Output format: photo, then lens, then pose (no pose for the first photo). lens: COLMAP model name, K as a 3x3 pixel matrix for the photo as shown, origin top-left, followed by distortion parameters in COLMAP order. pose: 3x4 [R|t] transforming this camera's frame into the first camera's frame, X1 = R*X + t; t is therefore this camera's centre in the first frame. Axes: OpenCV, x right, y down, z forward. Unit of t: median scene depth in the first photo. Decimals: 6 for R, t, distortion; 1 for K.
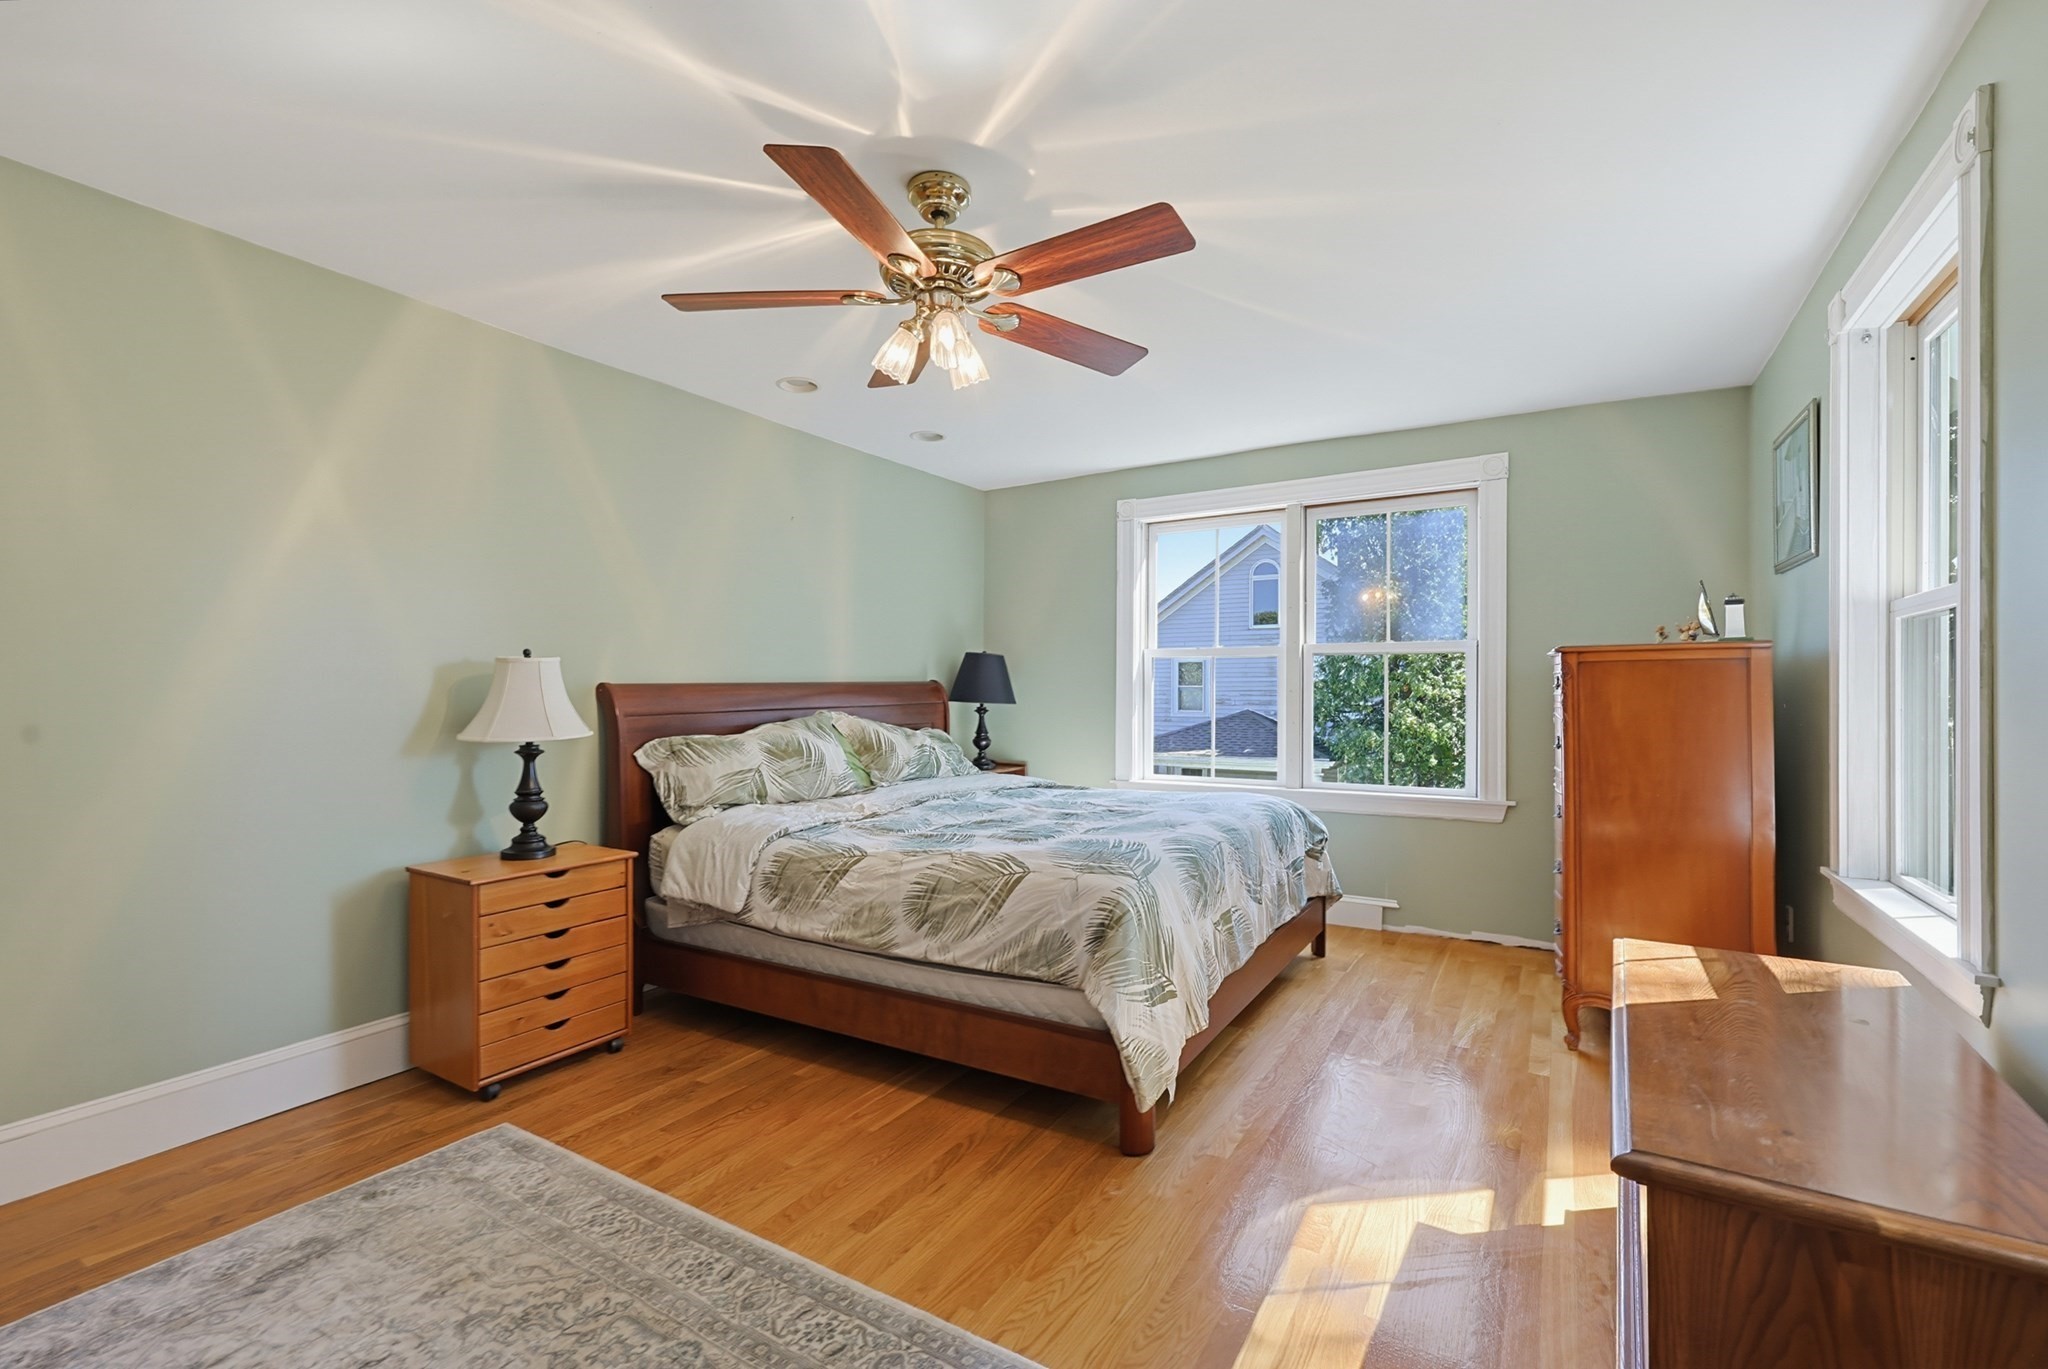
lens RADIAL K [[876.8, 0, 1021.3], [0, 876.8, 704.4], [0, 0, 1]] dist [0.001194, -0.000184]
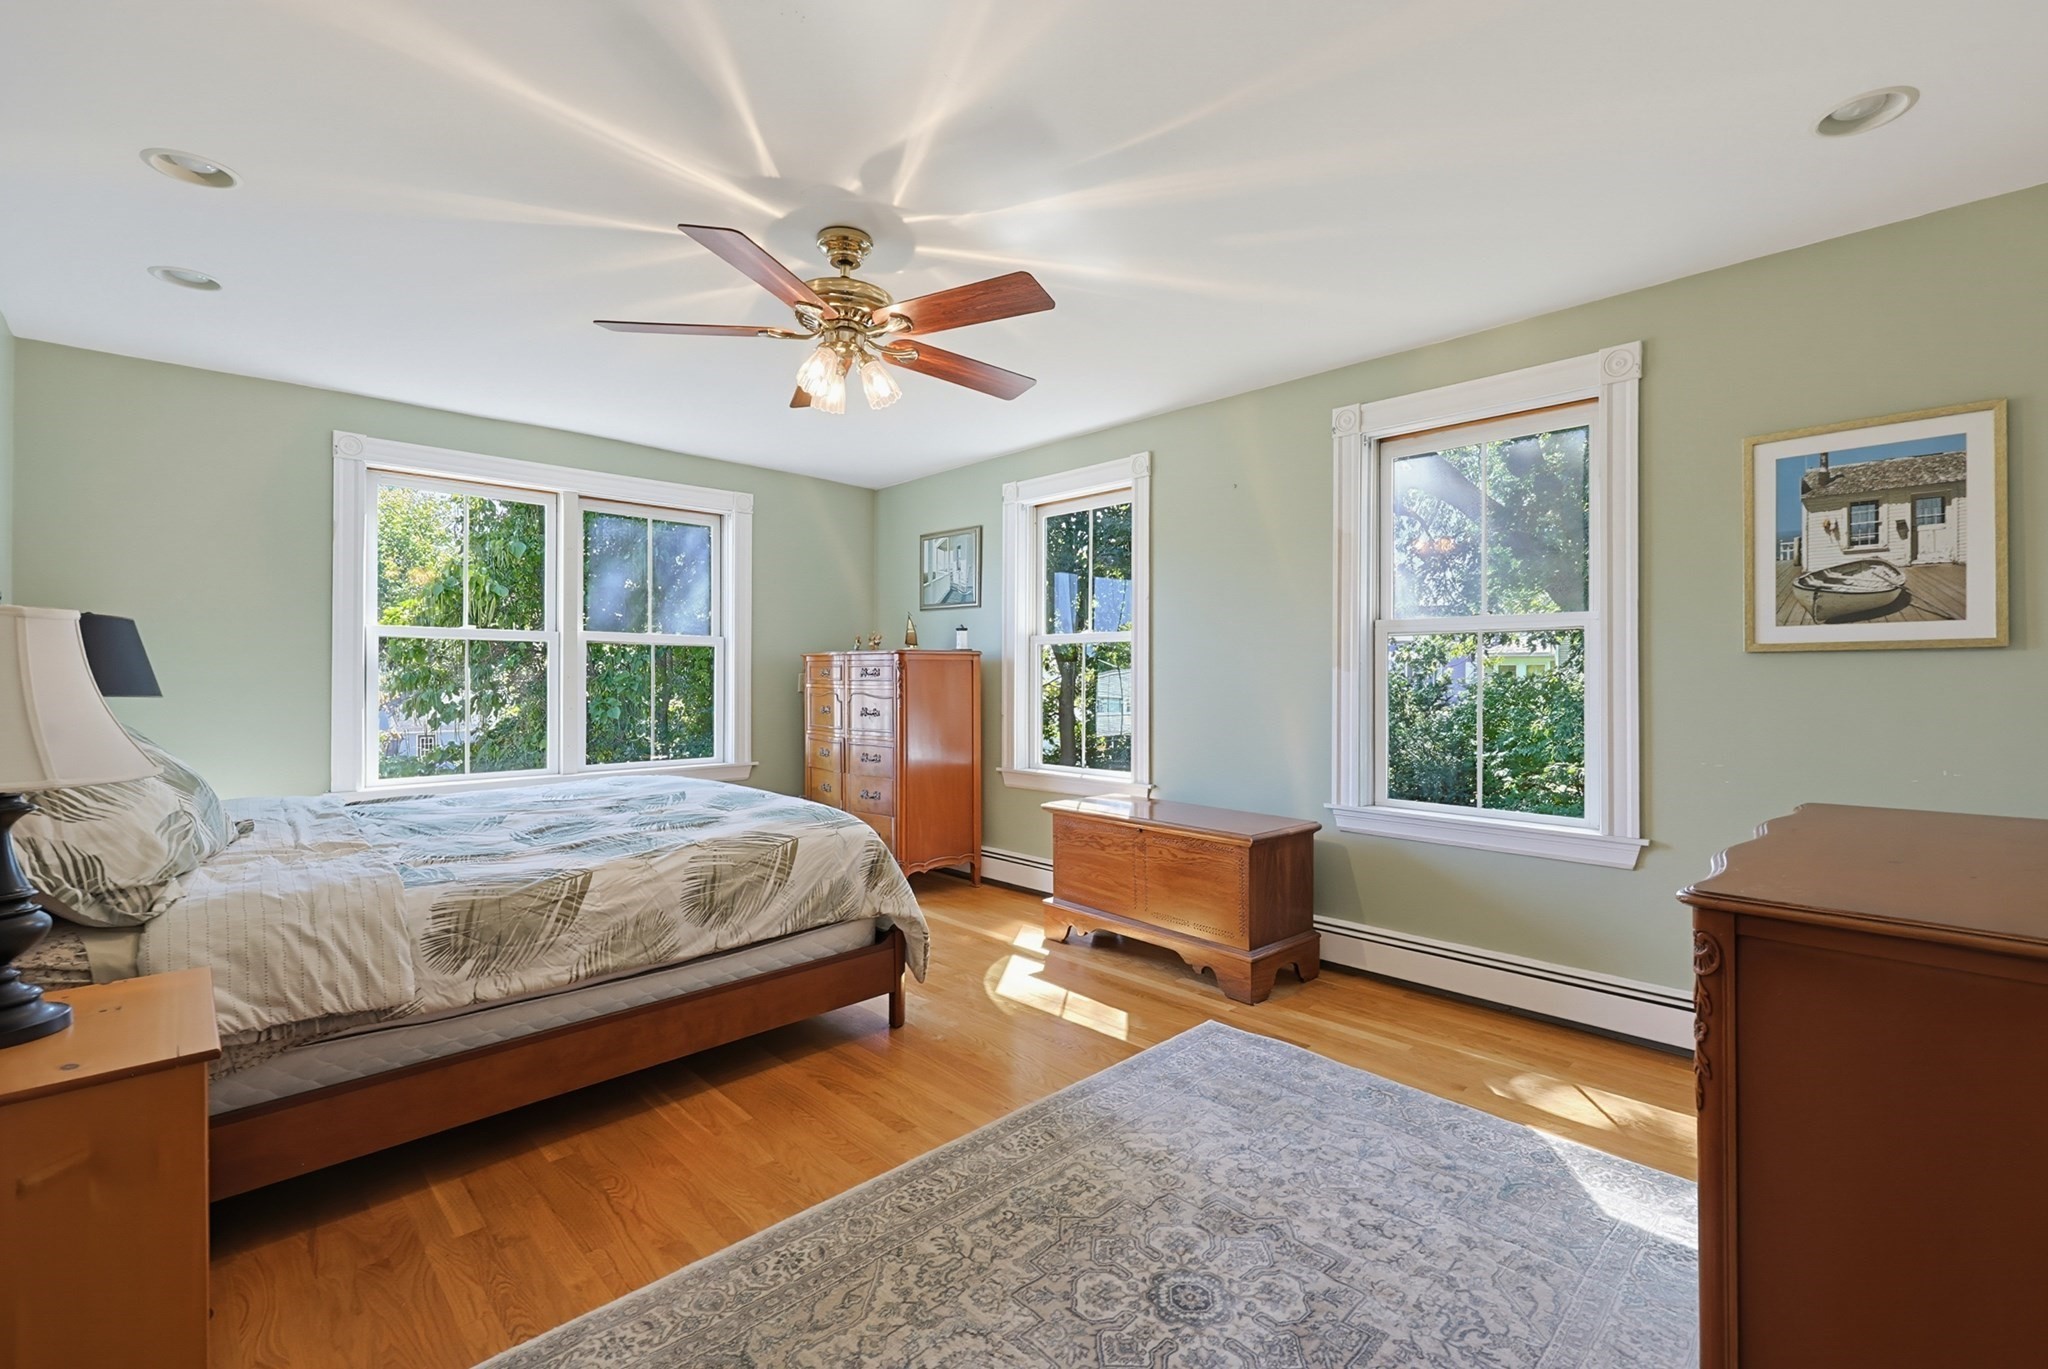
lens RADIAL K [[915.3, 0, 1035.4], [0, 915.3, 703.7], [0, 0, 1]] dist [0.001450, 0.000168]
pose [[0.238362, -0.027194, 0.970796, -1.014133], [0.011574, 0.999616, 0.025159, -0.008571], [-0.971107, 0.005239, 0.238586, 0.400449]]
